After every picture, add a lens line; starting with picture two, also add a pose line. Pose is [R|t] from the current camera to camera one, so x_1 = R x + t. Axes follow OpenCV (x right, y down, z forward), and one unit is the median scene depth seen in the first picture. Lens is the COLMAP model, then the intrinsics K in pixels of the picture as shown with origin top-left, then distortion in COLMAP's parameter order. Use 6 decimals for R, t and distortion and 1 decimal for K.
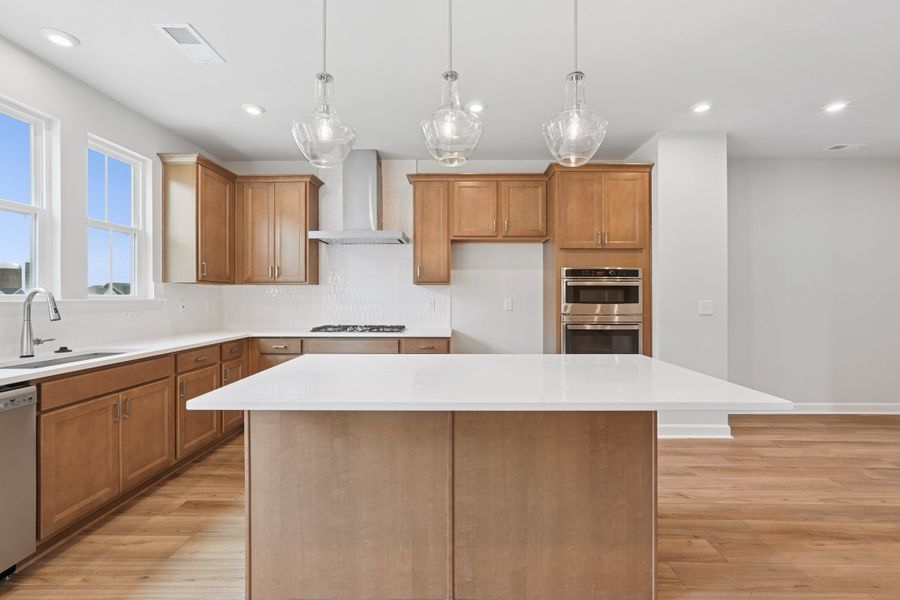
lens RADIAL K [[389.7, 0, 447.3], [0, 389.7, 298.8], [0, 0, 1]] dist [-0.003179, 0.002338]
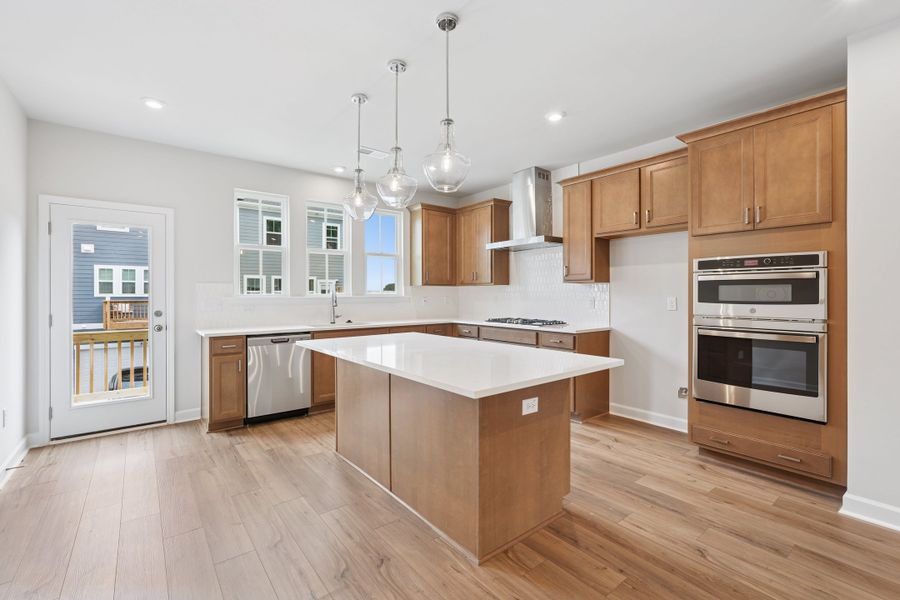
lens RADIAL K [[389.7, 0, 453.9], [0, 389.7, 296.9], [0, 0, 1]] dist [-0.003179, 0.002338]
pose [[0.644216, 0.004784, -0.764829, 0.597153], [-0.002716, 0.999988, 0.003967, -0.002022], [0.764839, -0.000479, 0.644222, 0.086878]]
